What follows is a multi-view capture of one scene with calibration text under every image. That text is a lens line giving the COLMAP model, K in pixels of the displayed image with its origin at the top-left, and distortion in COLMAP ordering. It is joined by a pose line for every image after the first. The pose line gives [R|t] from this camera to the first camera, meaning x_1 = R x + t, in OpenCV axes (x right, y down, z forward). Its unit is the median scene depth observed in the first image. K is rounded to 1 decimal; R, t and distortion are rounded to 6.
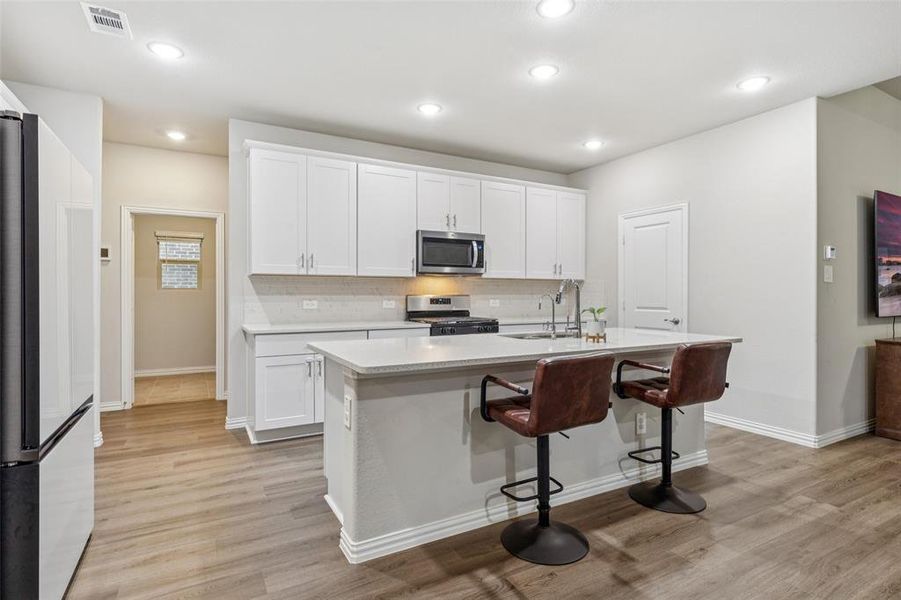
lens RADIAL K [[459.1, 0, 449.0], [0, 459.1, 293.7], [0, 0, 1]] dist [-0.000921, 0.000494]
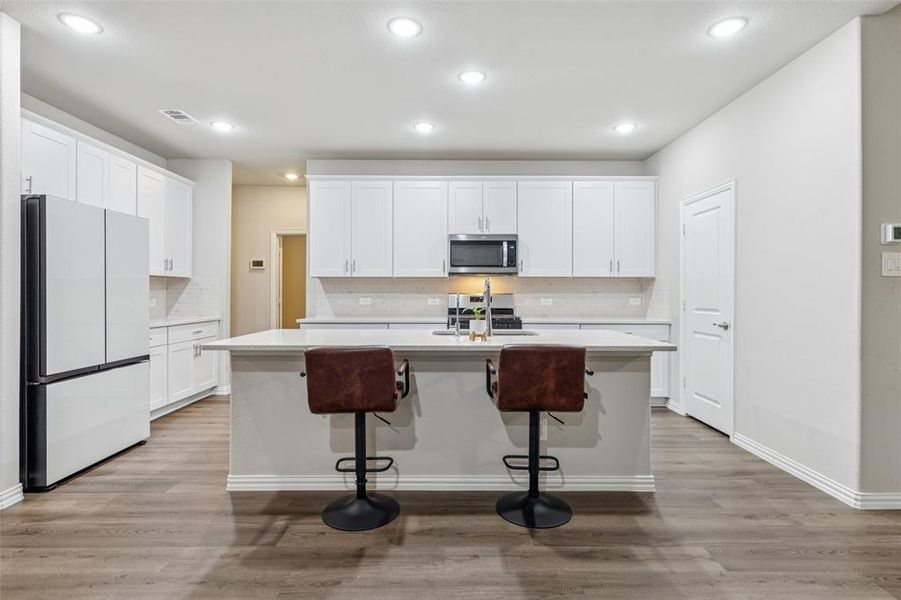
lens RADIAL K [[440.9, 0, 452.6], [0, 440.9, 292.9], [0, 0, 1]] dist [0.000829, -0.000018]
pose [[0.879252, 0.001076, -0.476356, 0.473160], [-0.000646, 0.999999, 0.001065, 0.000193], [0.476357, -0.000629, 0.879252, 0.078795]]
